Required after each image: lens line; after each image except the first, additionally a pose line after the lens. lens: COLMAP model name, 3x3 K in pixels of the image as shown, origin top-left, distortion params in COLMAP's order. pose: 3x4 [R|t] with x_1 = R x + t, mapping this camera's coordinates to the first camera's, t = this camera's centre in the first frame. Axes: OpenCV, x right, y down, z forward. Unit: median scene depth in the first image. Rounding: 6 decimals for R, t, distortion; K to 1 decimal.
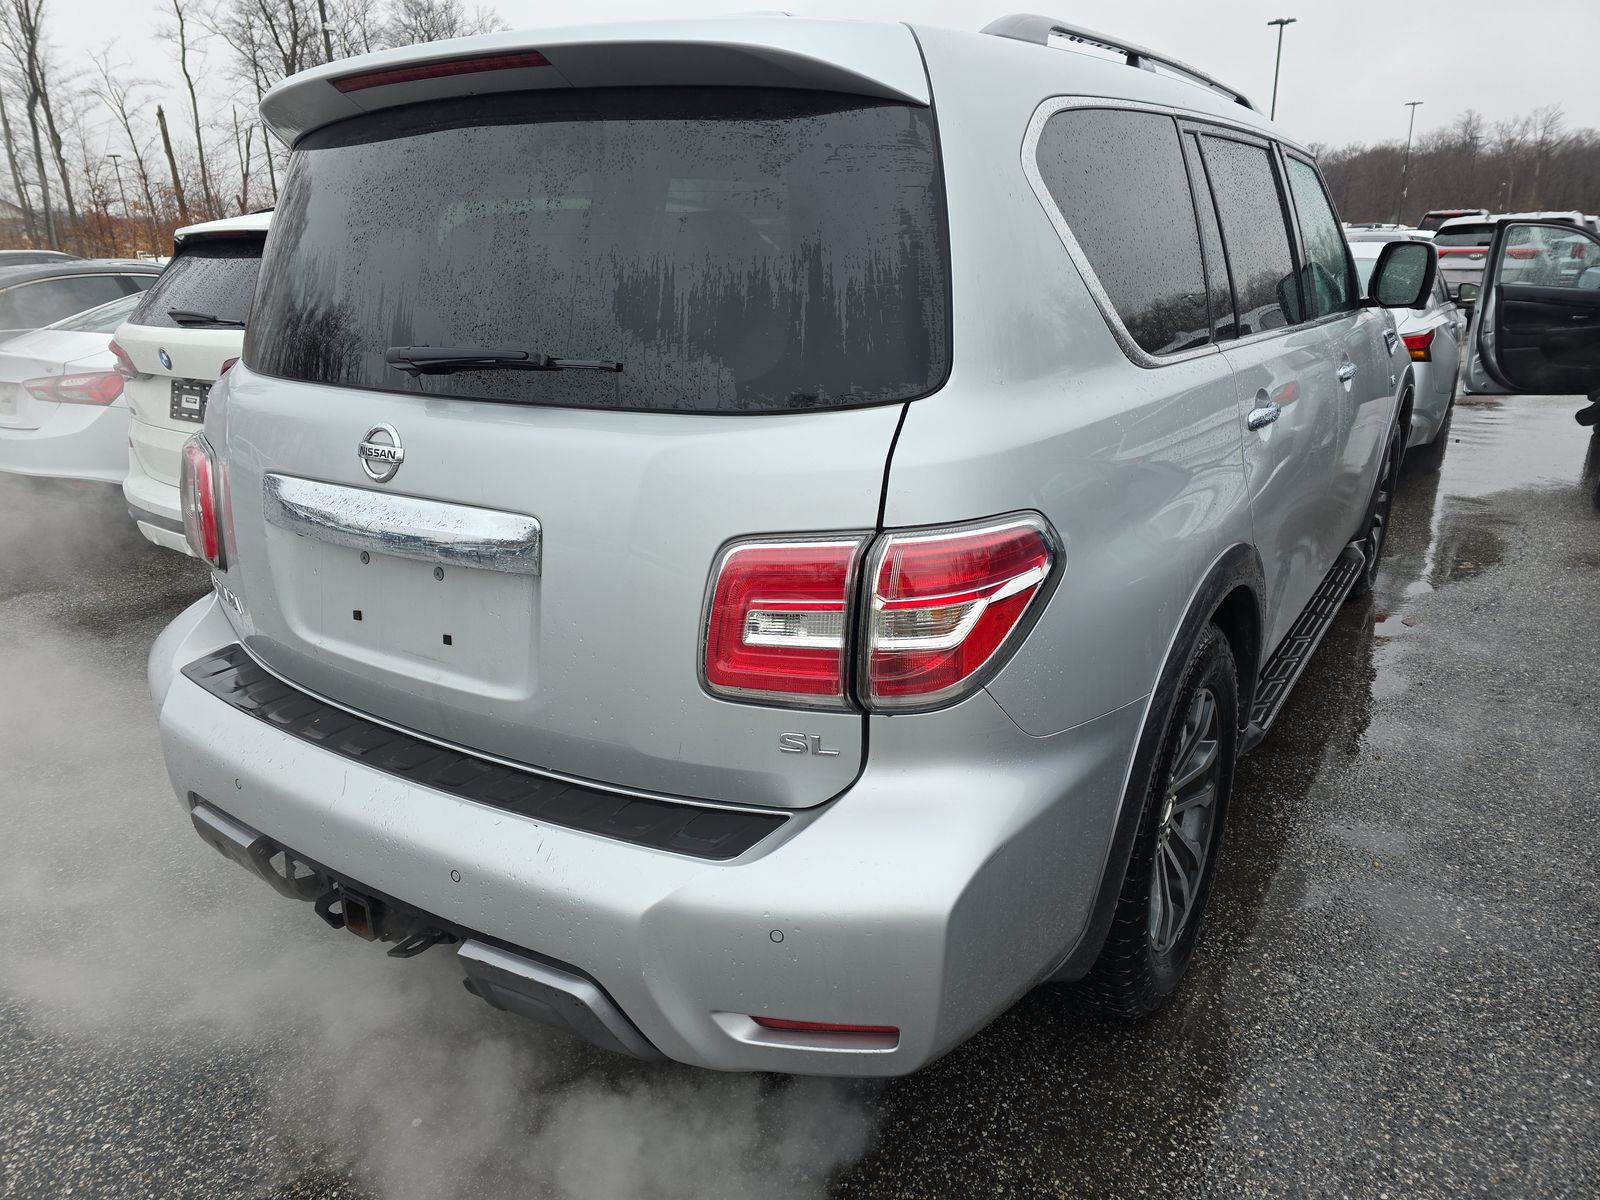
lens RADIAL K [[1088.9, 0, 807.7], [0, 1088.9, 596.1], [0, 0, 1]] dist [0.044559, -0.032492]
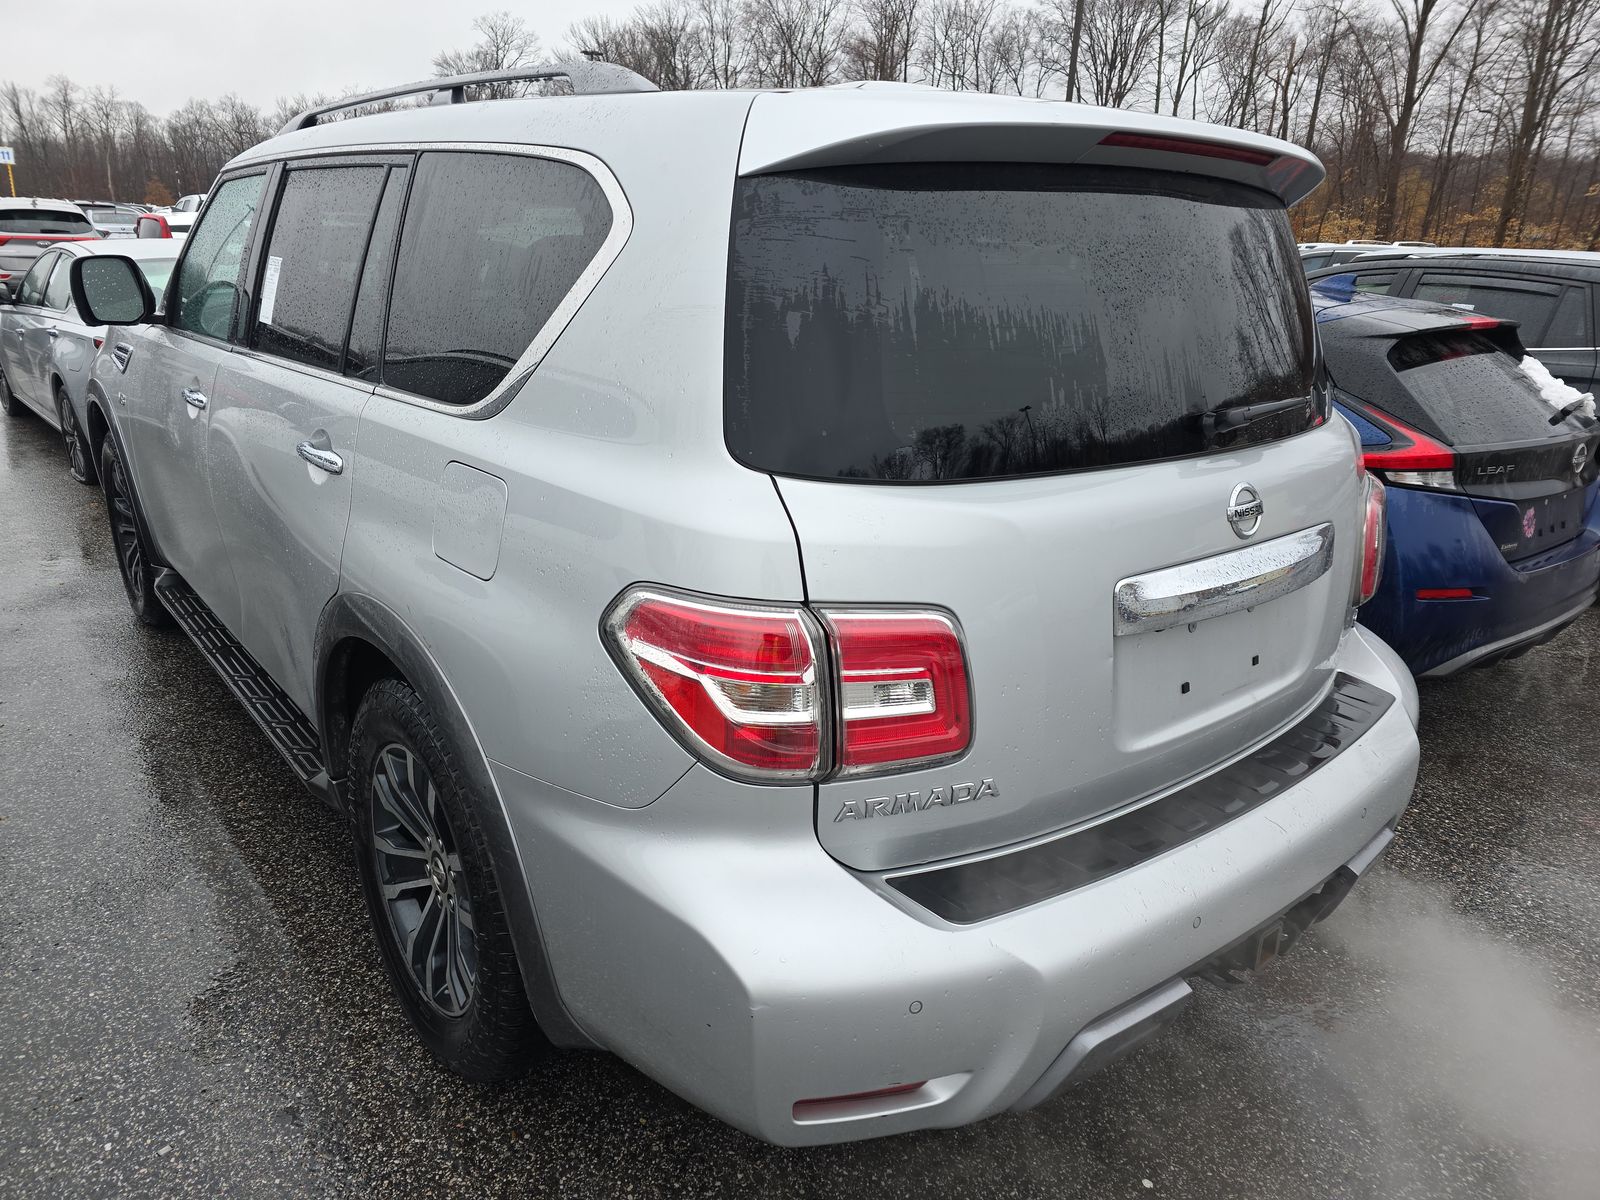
lens RADIAL K [[1088.9, 0, 796.4], [0, 1088.9, 595.6], [0, 0, 1]] dist [0.044559, -0.032492]
pose [[0.297233, -0.273403, 0.914824, -1.634221], [0.260420, 0.945014, 0.197813, -0.405915], [-0.918604, 0.179442, 0.352089, 1.124772]]
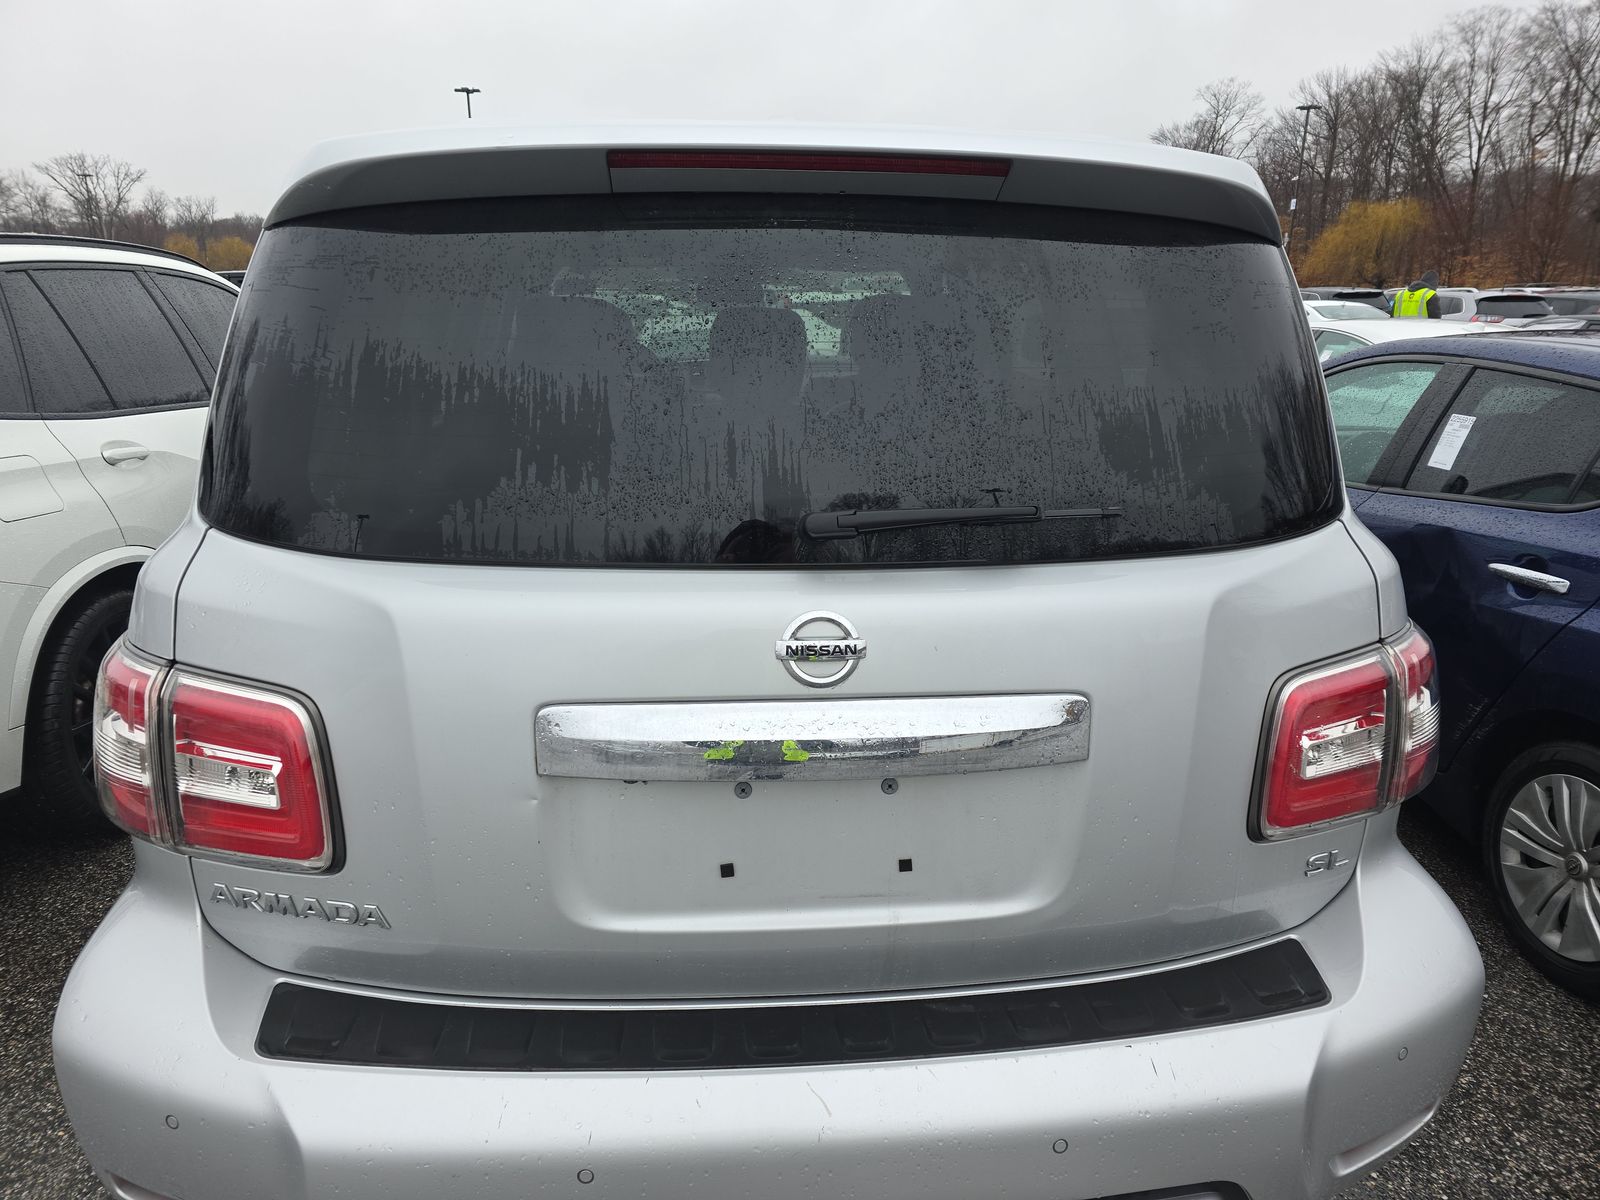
lens RADIAL K [[1088.9, 0, 809.0], [0, 1088.9, 607.7], [0, 0, 1]] dist [0.044559, -0.032492]
pose [[0.787202, -0.149861, 0.598210, -0.916705], [0.169943, 0.985181, 0.023170, -0.193593], [-0.592818, 0.083422, 0.801004, 0.424752]]
